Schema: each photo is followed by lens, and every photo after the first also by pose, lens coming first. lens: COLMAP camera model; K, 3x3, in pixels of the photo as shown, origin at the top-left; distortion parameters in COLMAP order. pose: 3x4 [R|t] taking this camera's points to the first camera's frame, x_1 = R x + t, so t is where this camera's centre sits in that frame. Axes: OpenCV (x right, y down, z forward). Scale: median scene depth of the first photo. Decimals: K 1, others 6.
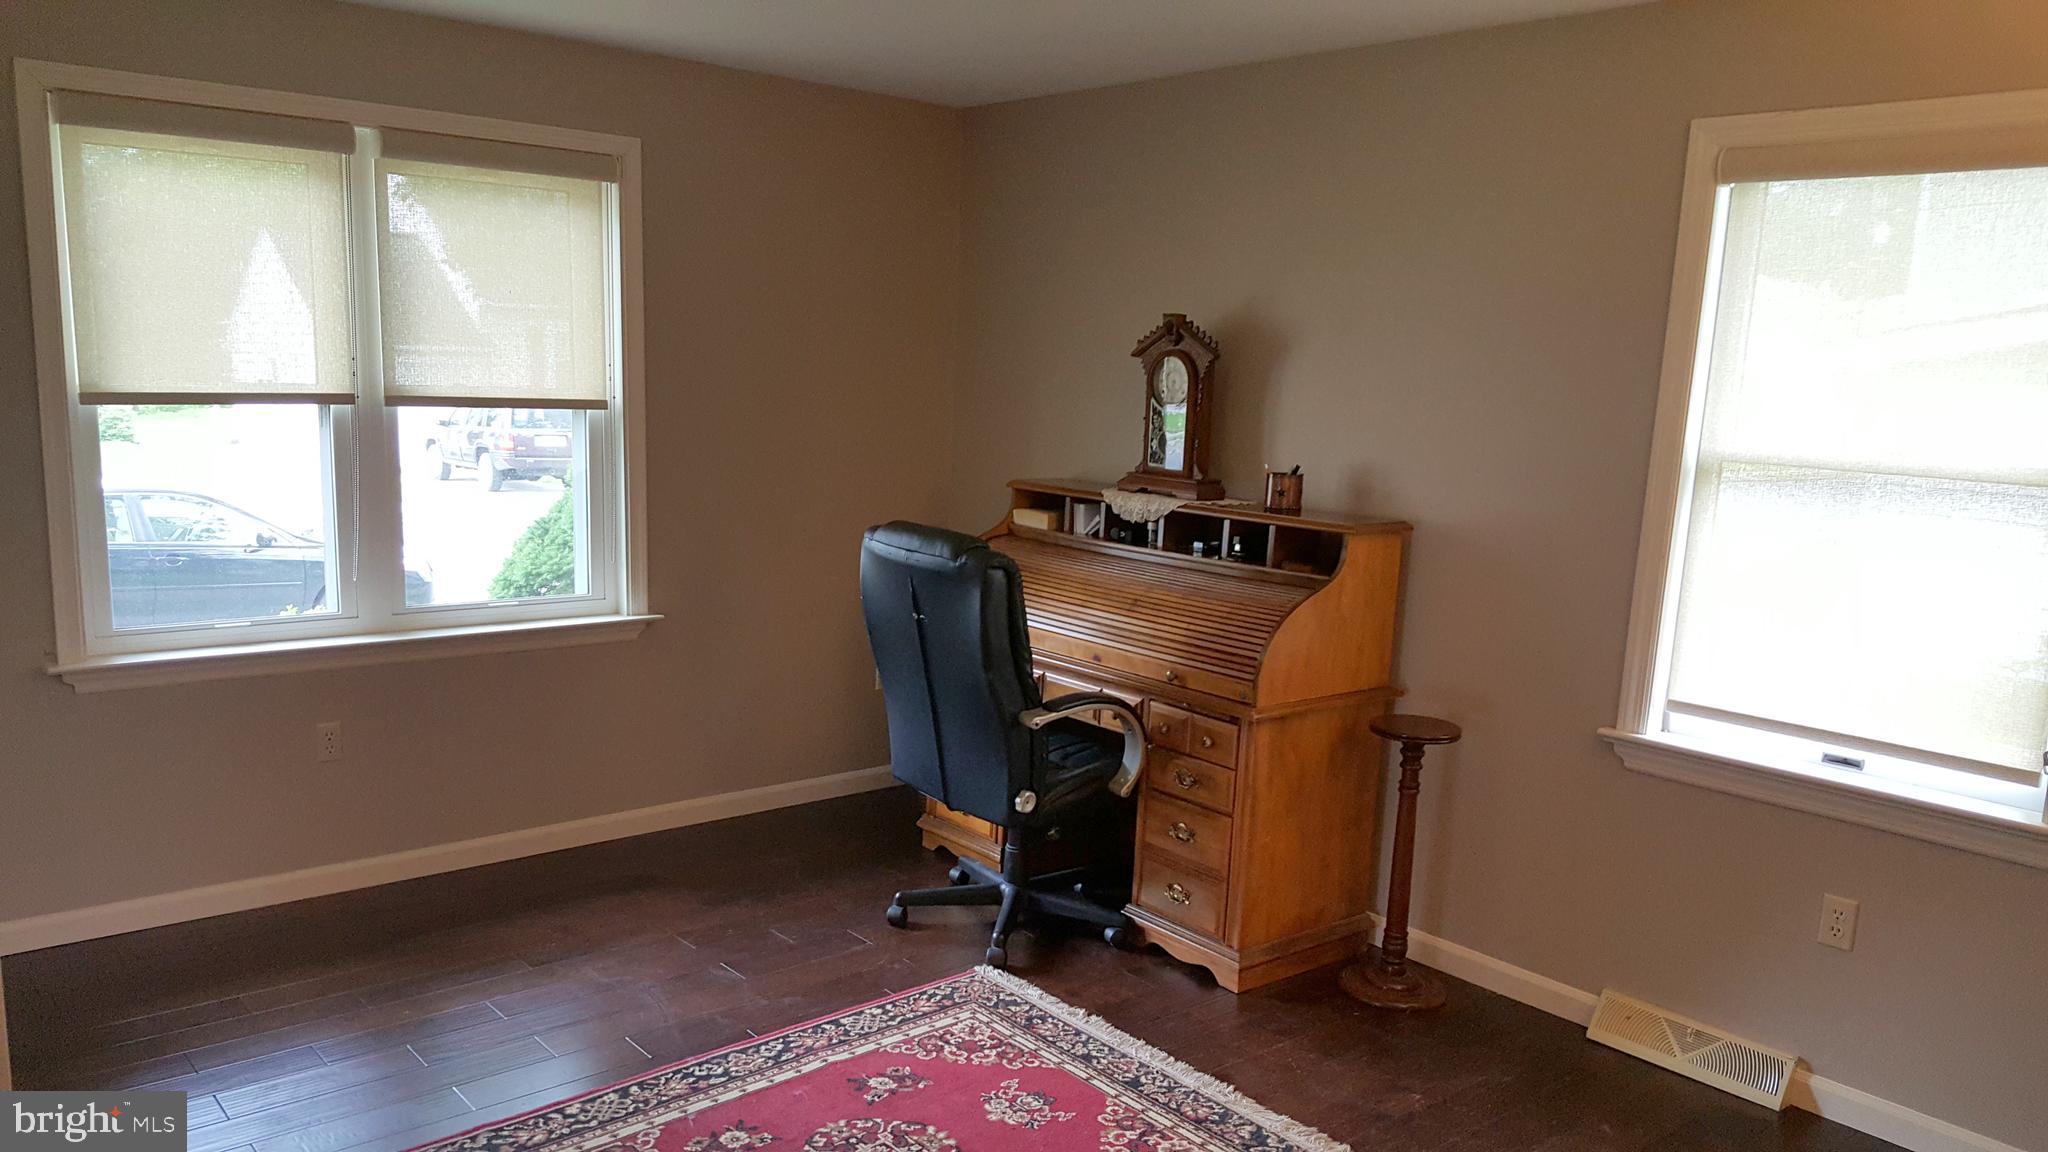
lens RADIAL K [[1548.1, 0, 1021.3], [0, 1548.1, 628.6], [0, 0, 1]] dist [0.142994, -0.238450]
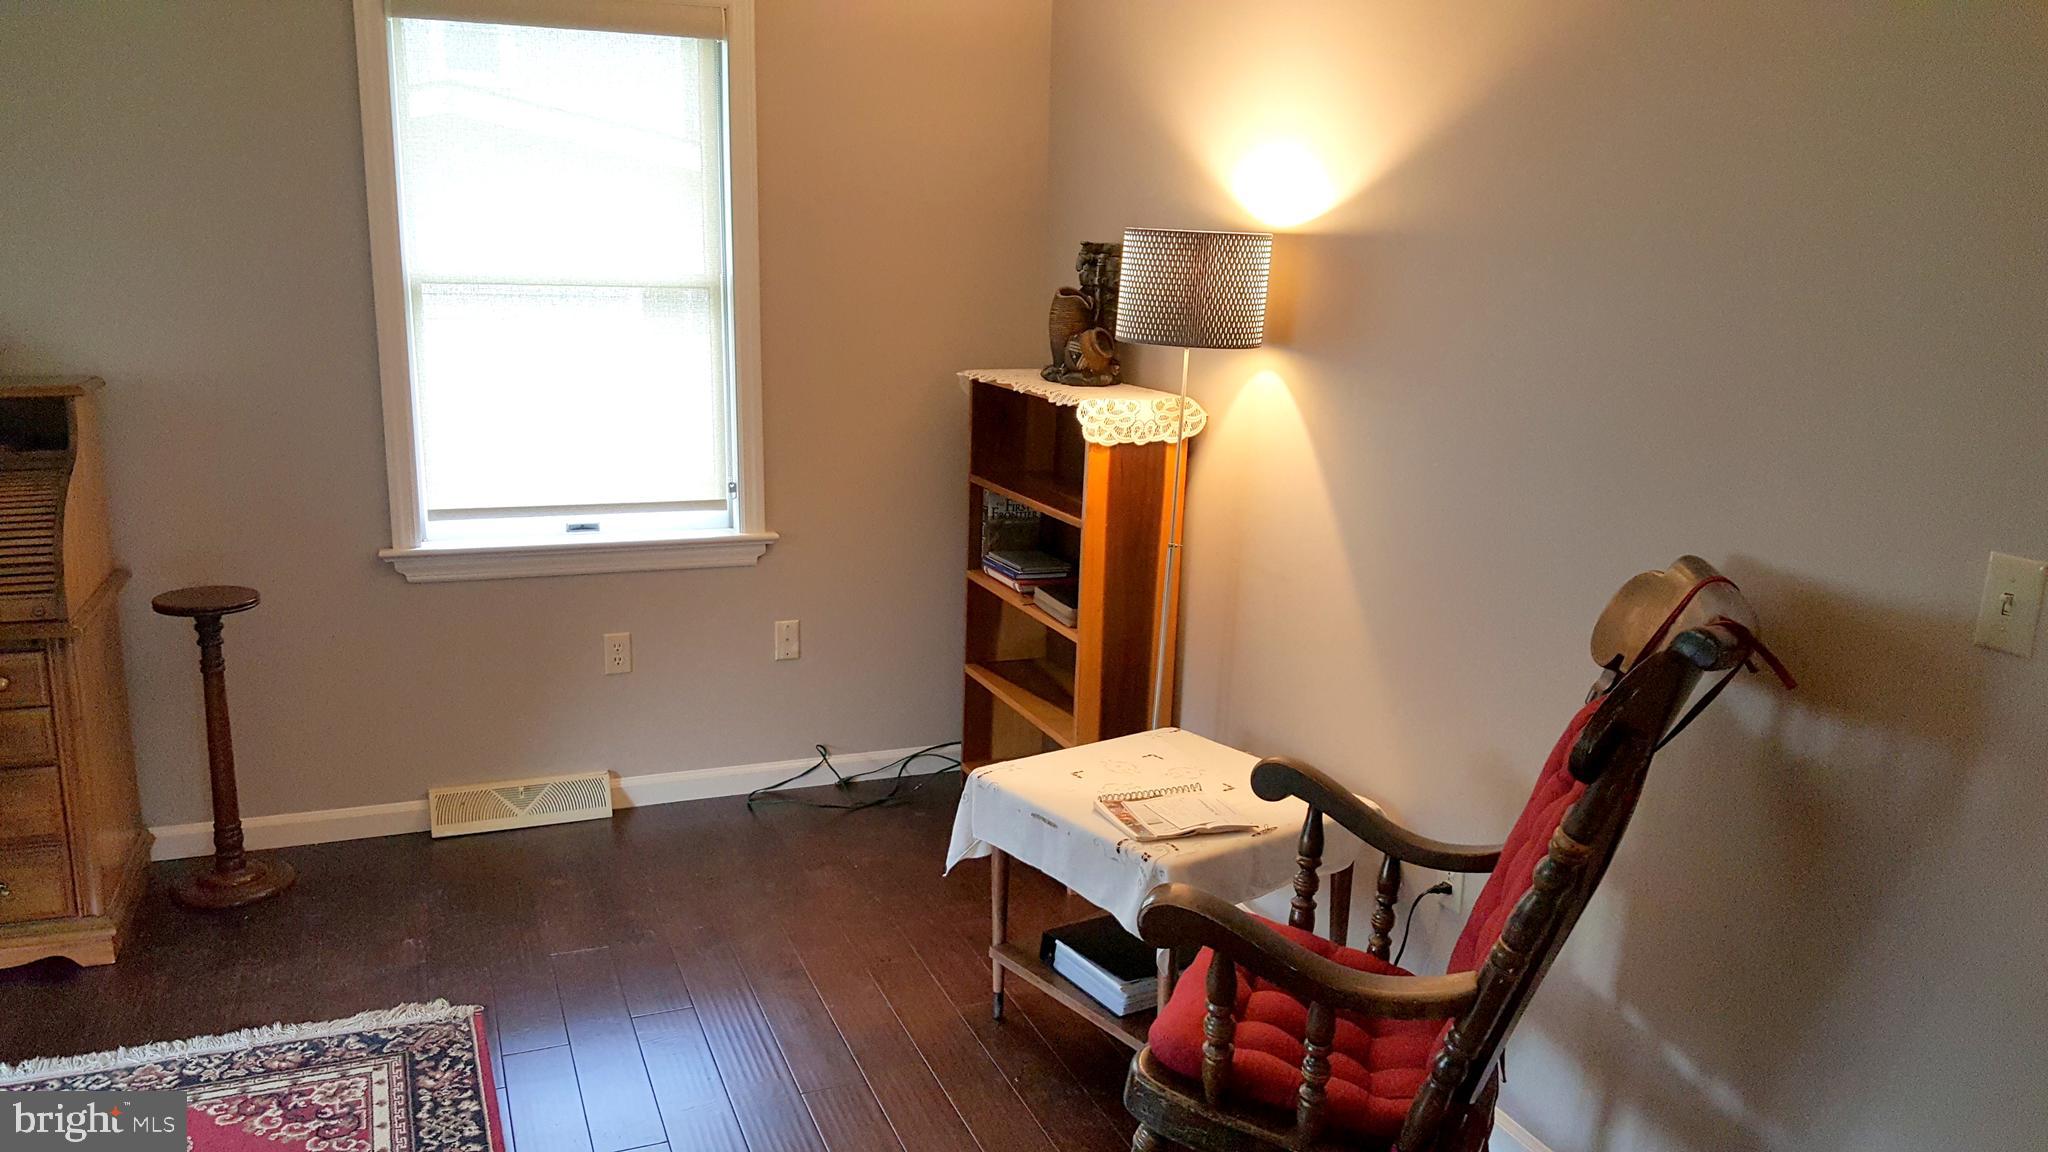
lens RADIAL K [[1548.1, 0, 1021.3], [0, 1548.1, 628.6], [0, 0, 1]] dist [0.142994, -0.238450]
pose [[0.310337, -0.266910, 0.912387, -0.464670], [0.151536, 0.961391, 0.229703, -0.062278], [-0.938471, 0.066974, 0.338802, 0.266610]]
